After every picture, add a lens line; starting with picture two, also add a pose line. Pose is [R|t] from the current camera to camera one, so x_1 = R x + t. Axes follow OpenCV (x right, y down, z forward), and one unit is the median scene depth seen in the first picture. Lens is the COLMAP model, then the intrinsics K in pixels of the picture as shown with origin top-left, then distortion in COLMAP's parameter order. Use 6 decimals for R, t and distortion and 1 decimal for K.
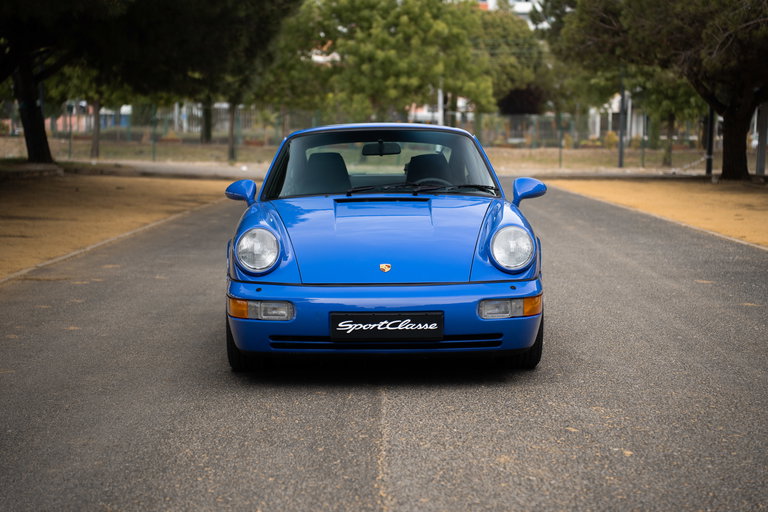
lens RADIAL K [[1665.6, 0, 388.4], [0, 1665.6, 257.0], [0, 0, 1]] dist [0.684213, 0.000000]
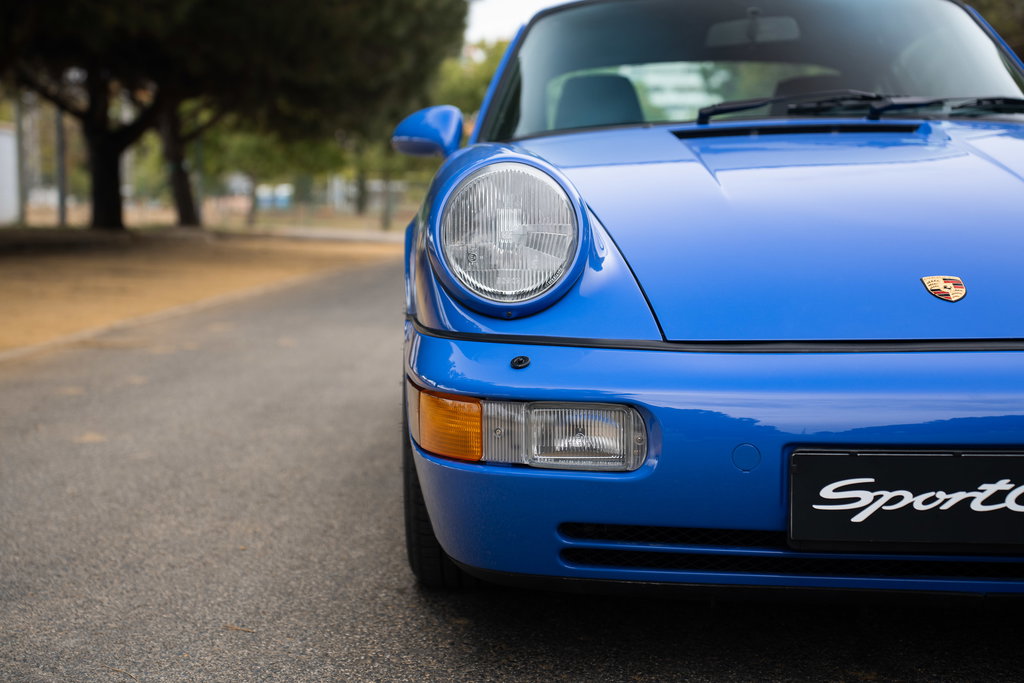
lens RADIAL K [[1458.5, 0, 508.7], [0, 1458.5, 339.0], [0, 0, 1]] dist [0.254780, 0.000000]
pose [[0.999970, -0.002518, -0.007263, -0.076591], [0.002553, 0.999985, 0.004802, 0.014007], [0.007251, -0.004820, 0.999962, 0.737070]]
